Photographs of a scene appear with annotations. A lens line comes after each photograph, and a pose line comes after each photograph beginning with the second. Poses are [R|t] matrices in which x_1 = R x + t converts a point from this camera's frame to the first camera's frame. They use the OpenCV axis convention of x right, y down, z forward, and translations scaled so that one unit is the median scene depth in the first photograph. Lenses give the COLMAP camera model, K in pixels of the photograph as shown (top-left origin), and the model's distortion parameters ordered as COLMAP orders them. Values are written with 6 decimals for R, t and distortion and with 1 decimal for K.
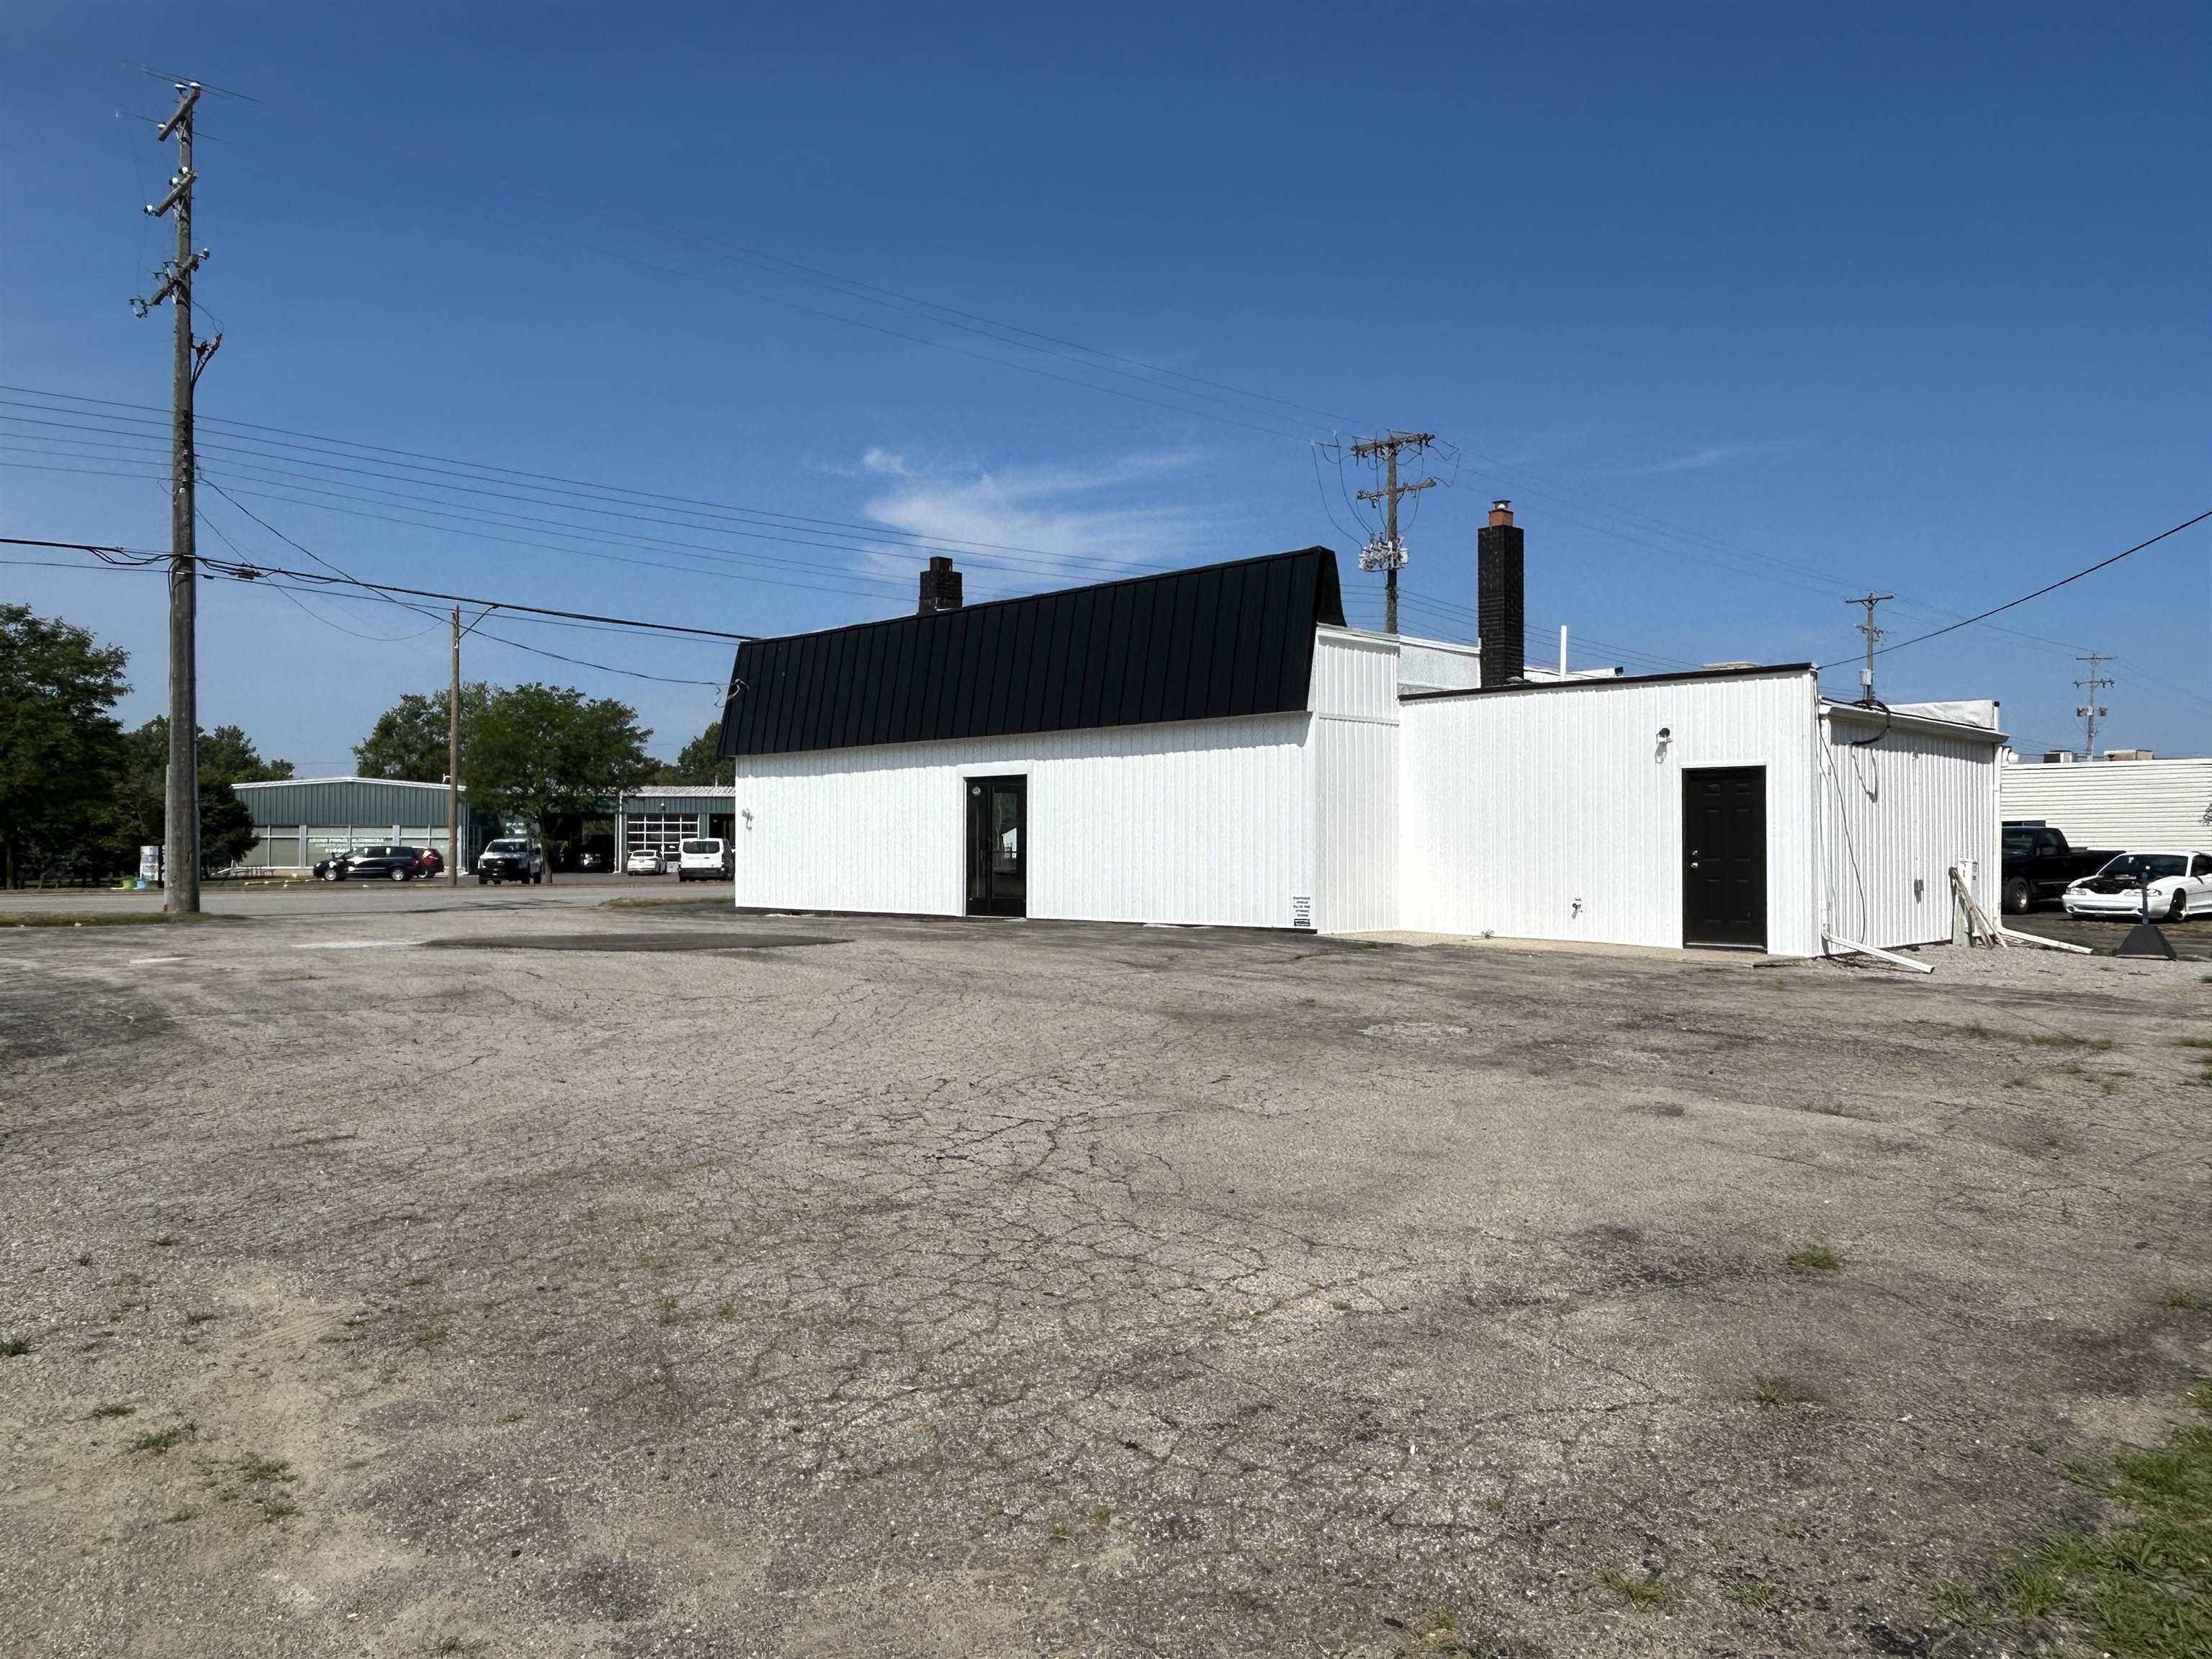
lens RADIAL K [[1696.1, 0, 1100.2], [0, 1696.1, 831.2], [0, 0, 1]] dist [0.041971, -0.008564]
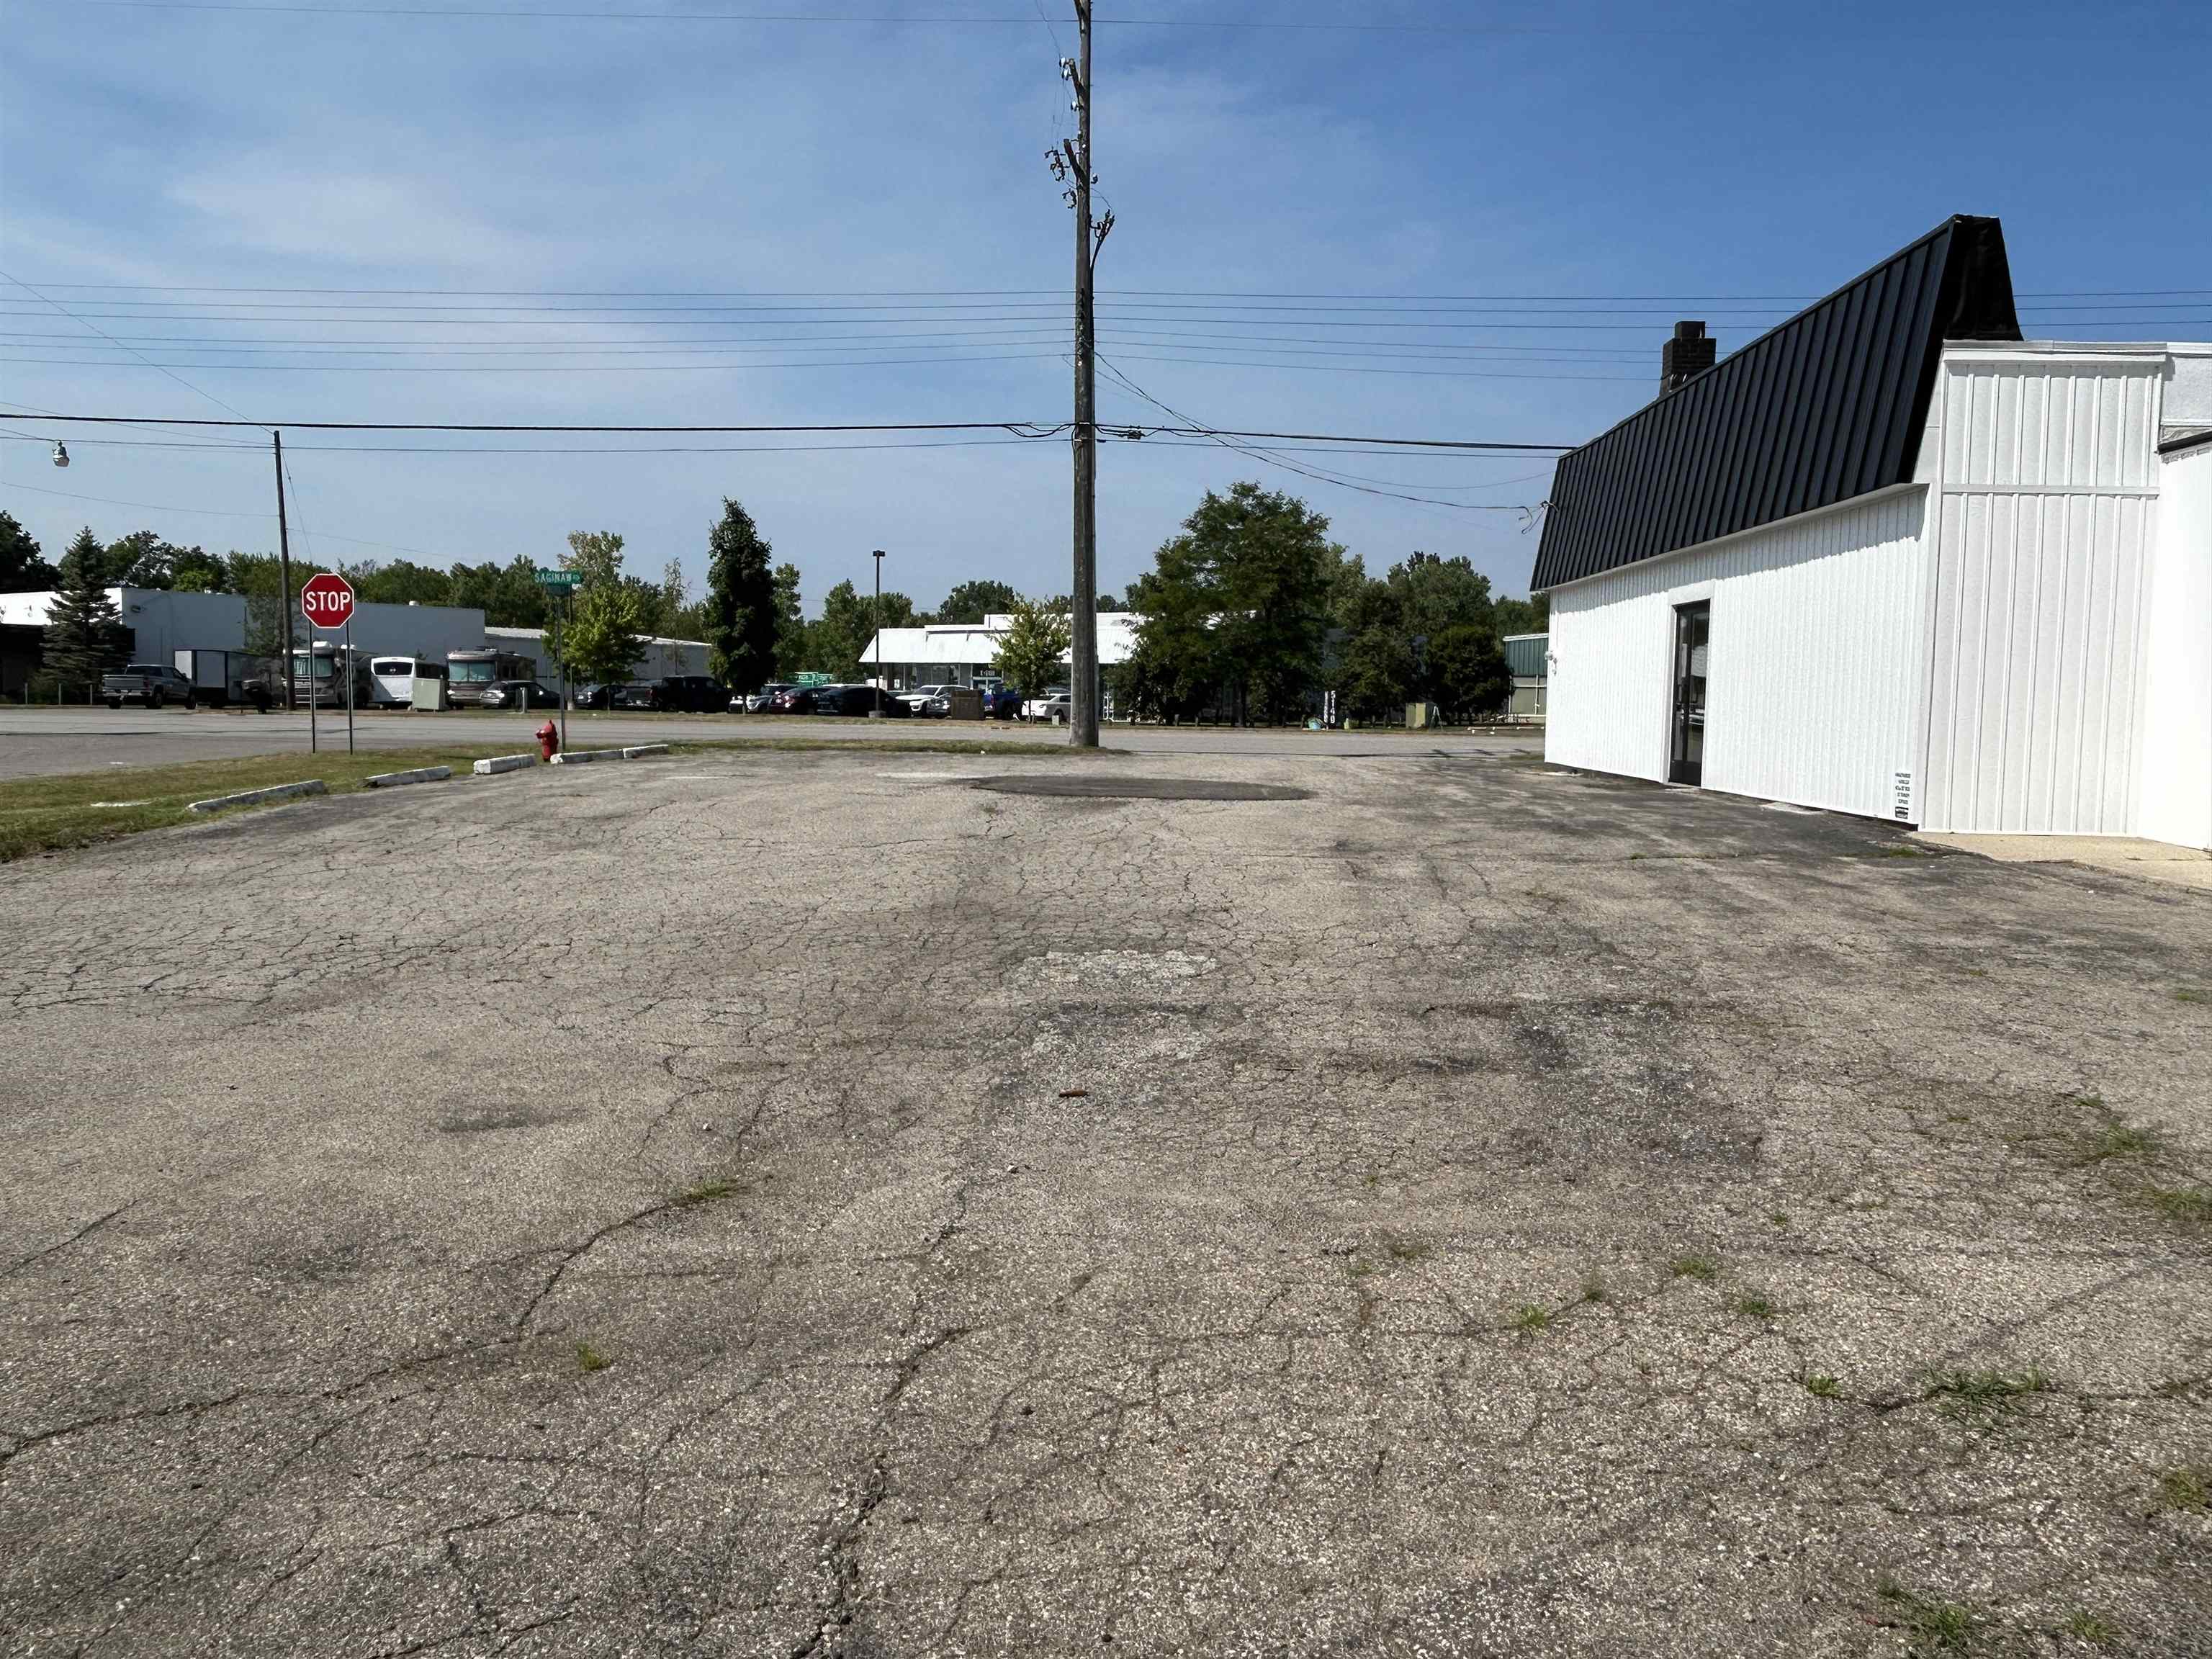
lens RADIAL K [[1696.1, 0, 1104.4], [0, 1696.1, 834.0], [0, 0, 1]] dist [0.041971, -0.008564]
pose [[0.691764, 0.071788, -0.718547, 0.282739], [-0.008732, 0.995805, 0.091082, 0.003167], [0.722071, -0.056733, 0.689489, 0.238586]]
